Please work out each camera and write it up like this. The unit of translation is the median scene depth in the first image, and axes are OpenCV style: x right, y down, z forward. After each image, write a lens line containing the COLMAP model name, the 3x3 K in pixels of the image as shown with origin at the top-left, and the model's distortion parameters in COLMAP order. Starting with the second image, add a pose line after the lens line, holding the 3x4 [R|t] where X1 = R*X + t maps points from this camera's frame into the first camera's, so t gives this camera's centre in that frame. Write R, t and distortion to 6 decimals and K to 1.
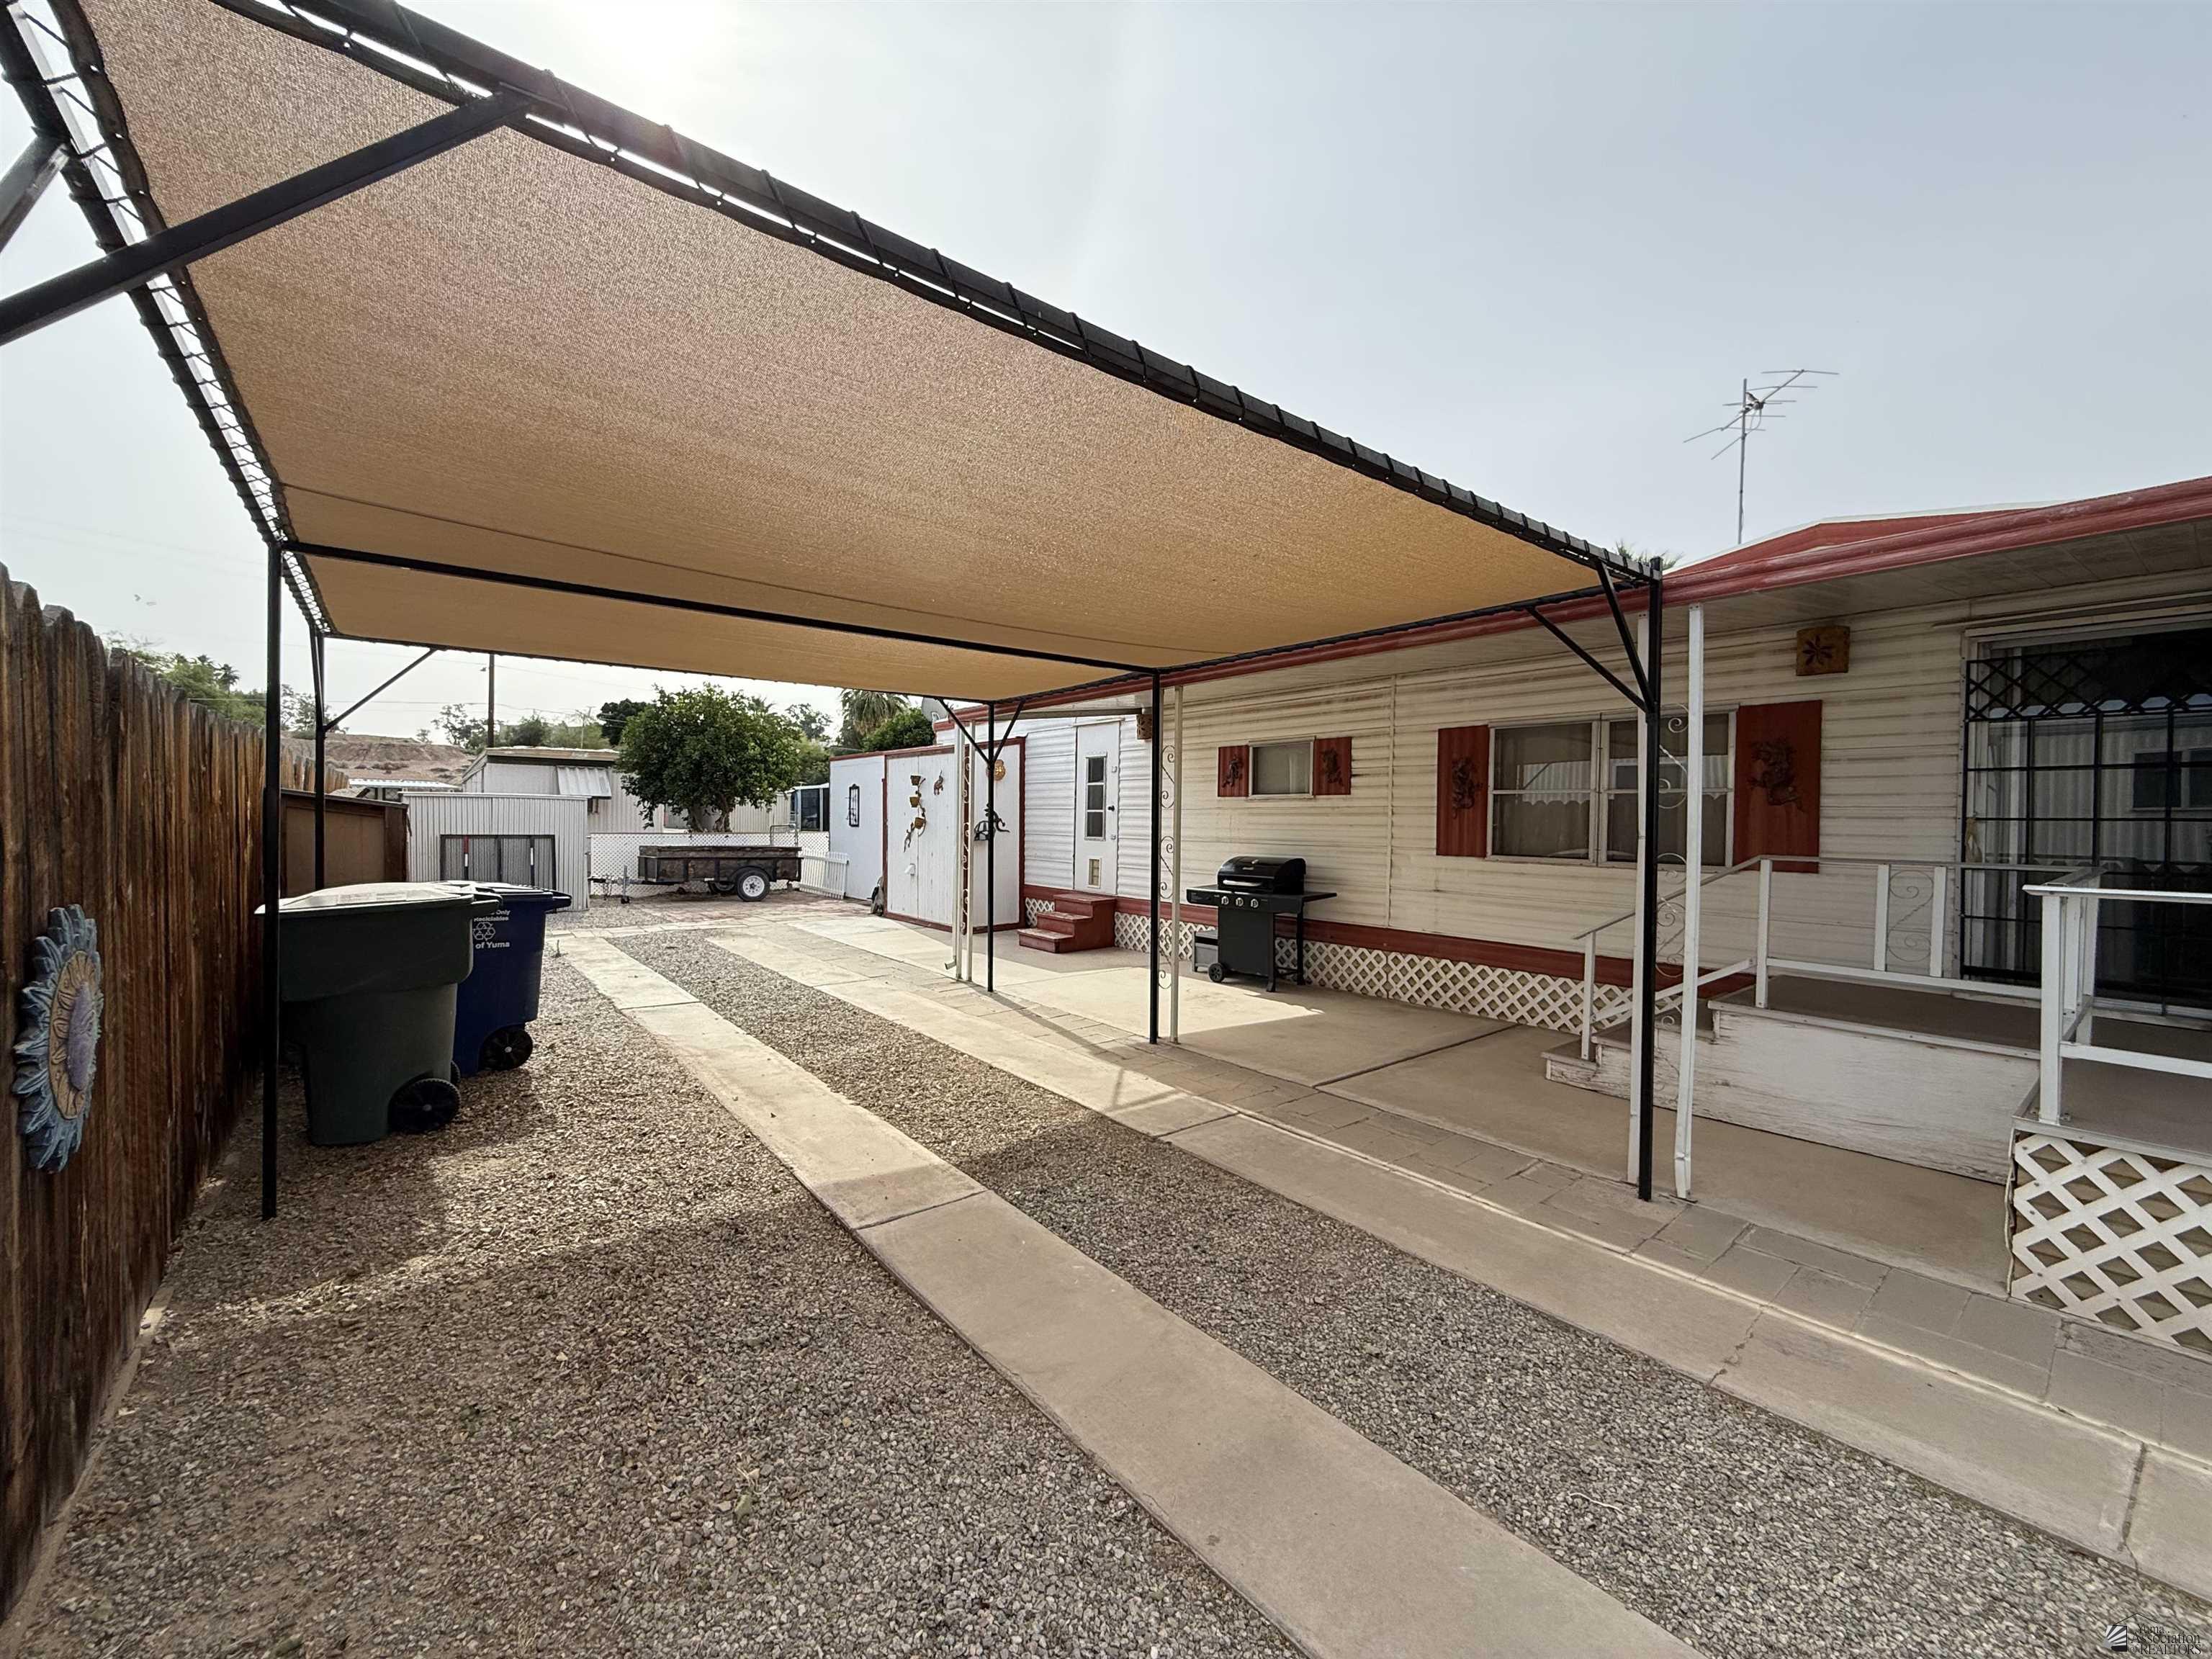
lens RADIAL K [[881.6, 0, 1102.0], [0, 881.6, 828.0], [0, 0, 1]] dist [-0.000385, -0.000261]
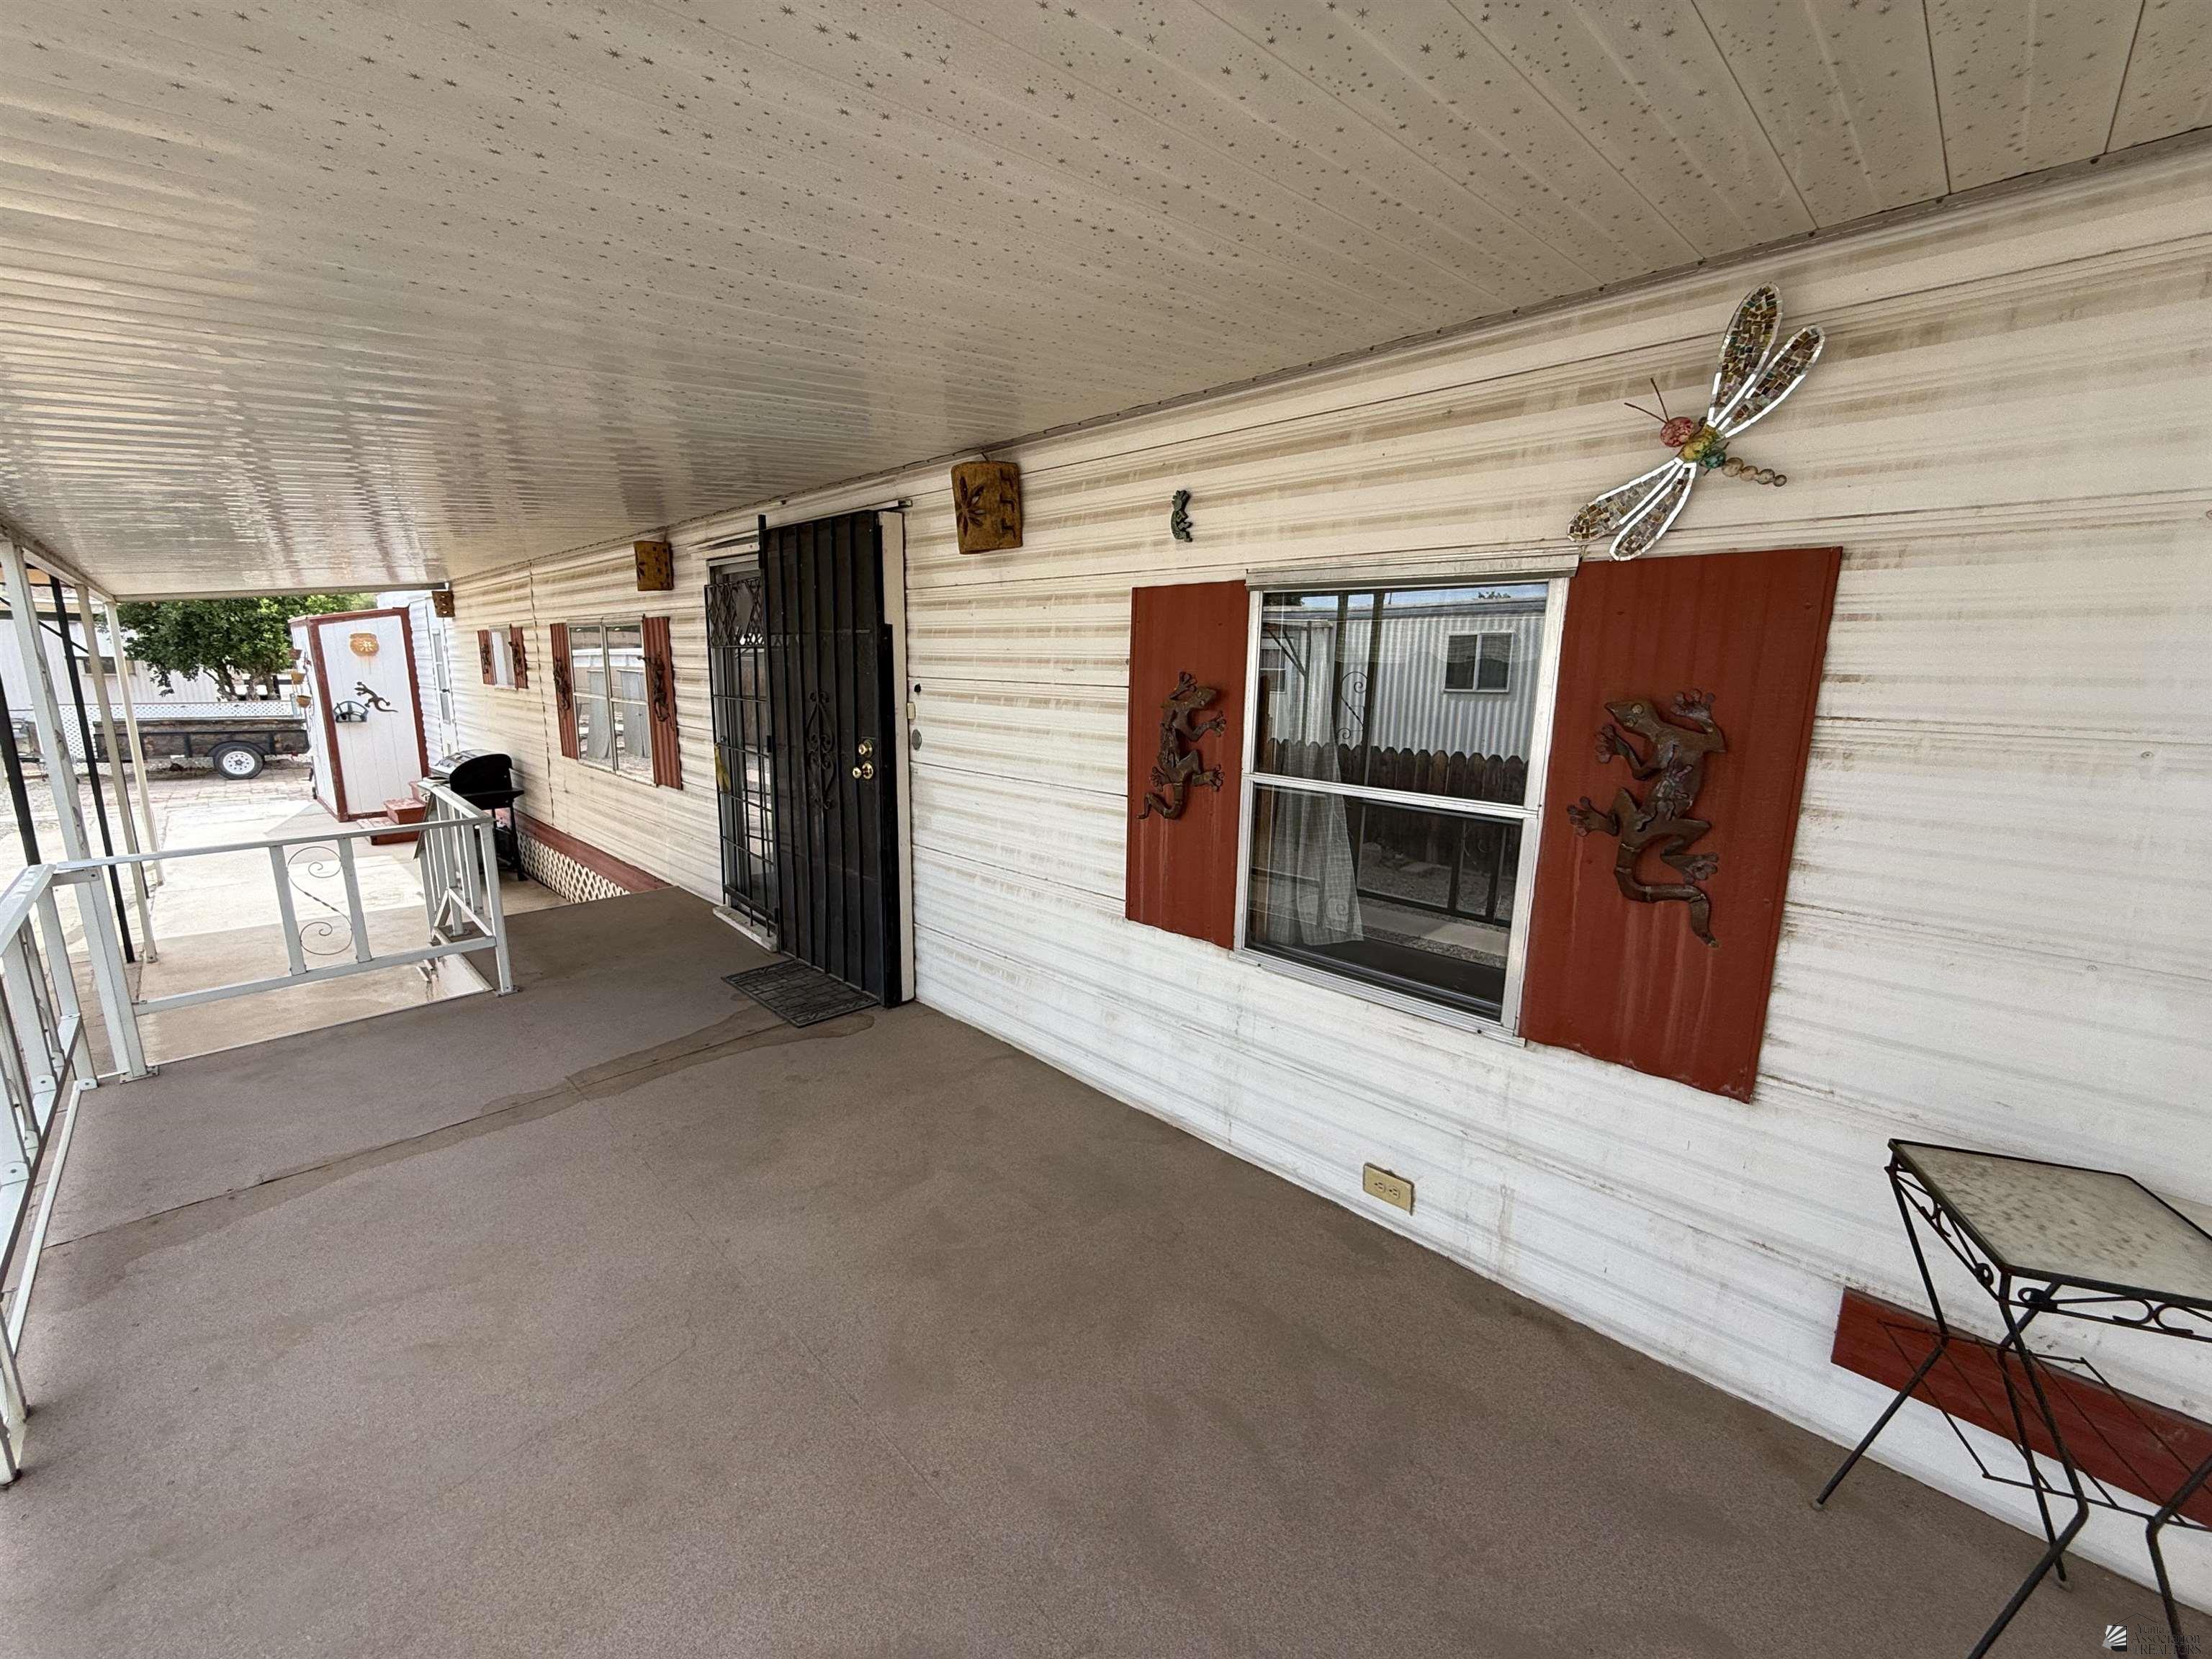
lens RADIAL K [[879.4, 0, 1103.2], [0, 879.4, 828.5], [0, 0, 1]] dist [-0.001237, -0.000001]
pose [[0.992180, -0.021386, 0.122965, 0.643151], [-0.000497, 0.984526, 0.175237, -0.045882], [-0.124810, -0.173928, 0.976817, -0.036079]]
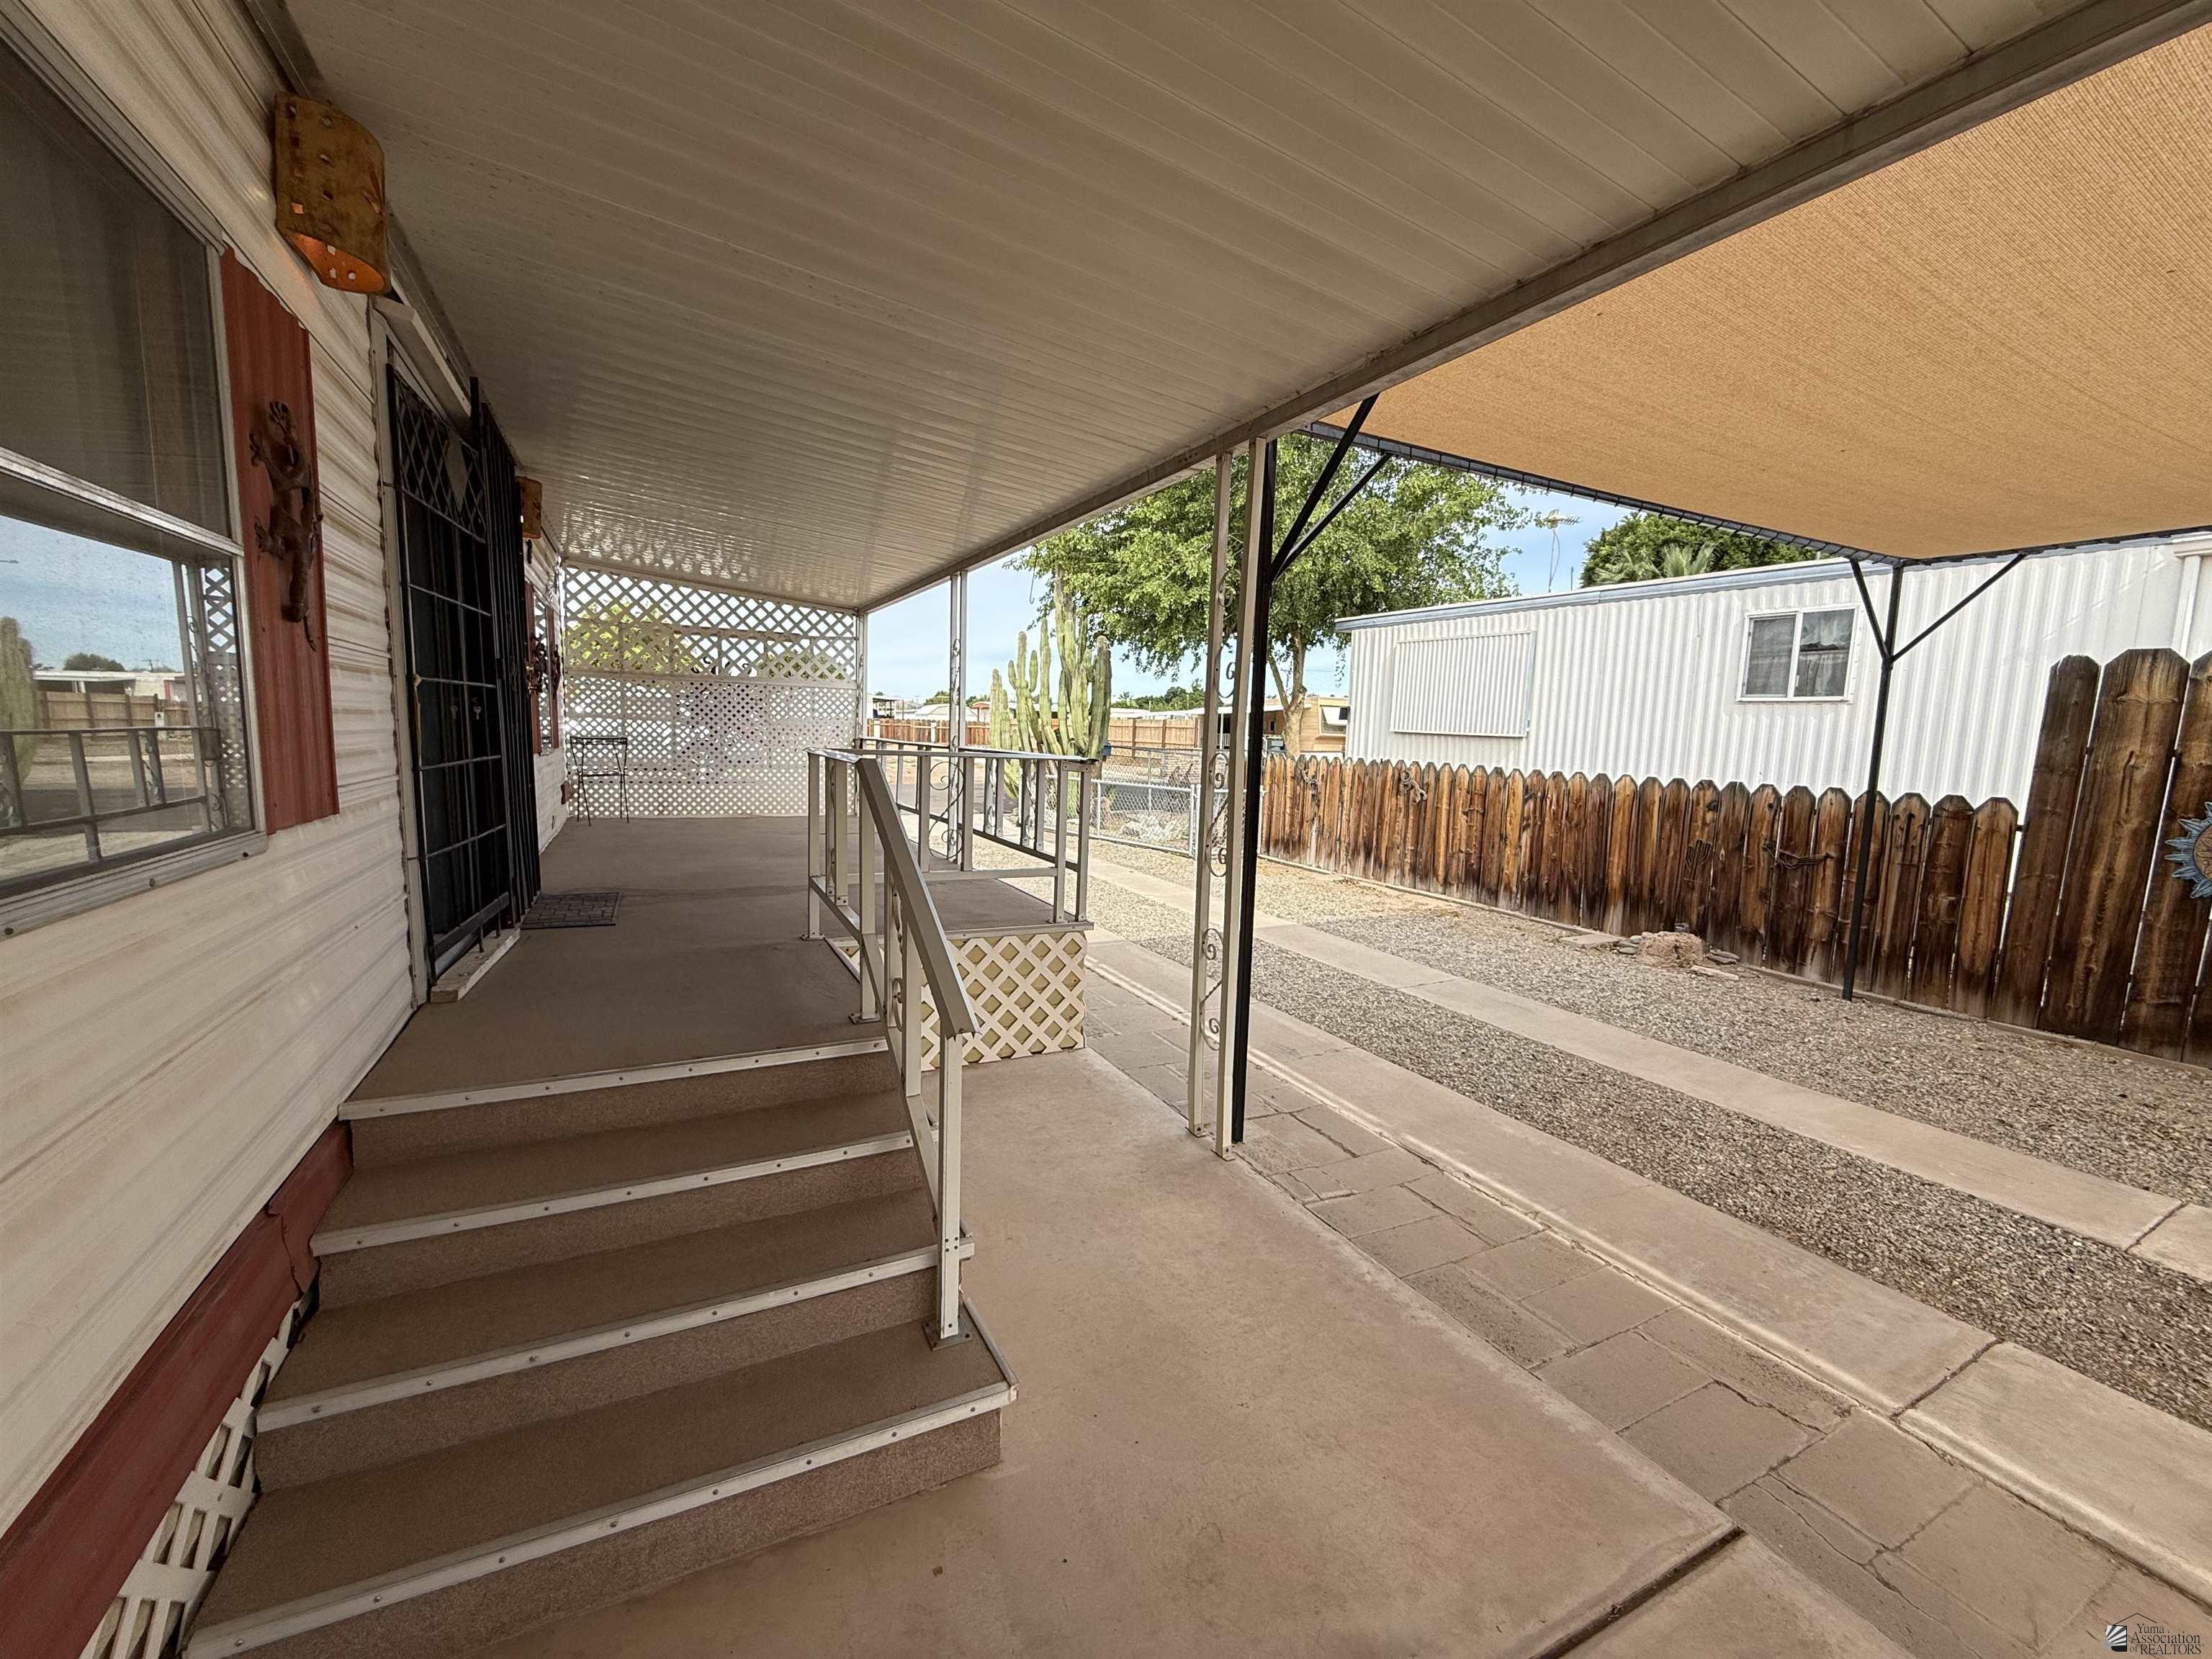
lens RADIAL K [[882.7, 0, 1102.8], [0, 882.7, 829.1], [0, 0, 1]] dist [-0.000235, -0.000322]
pose [[-0.979565, -0.059329, 0.192177, 0.228551], [-0.035057, 0.991241, 0.127324, -0.000293], [-0.198048, 0.117985, -0.973065, 0.714388]]
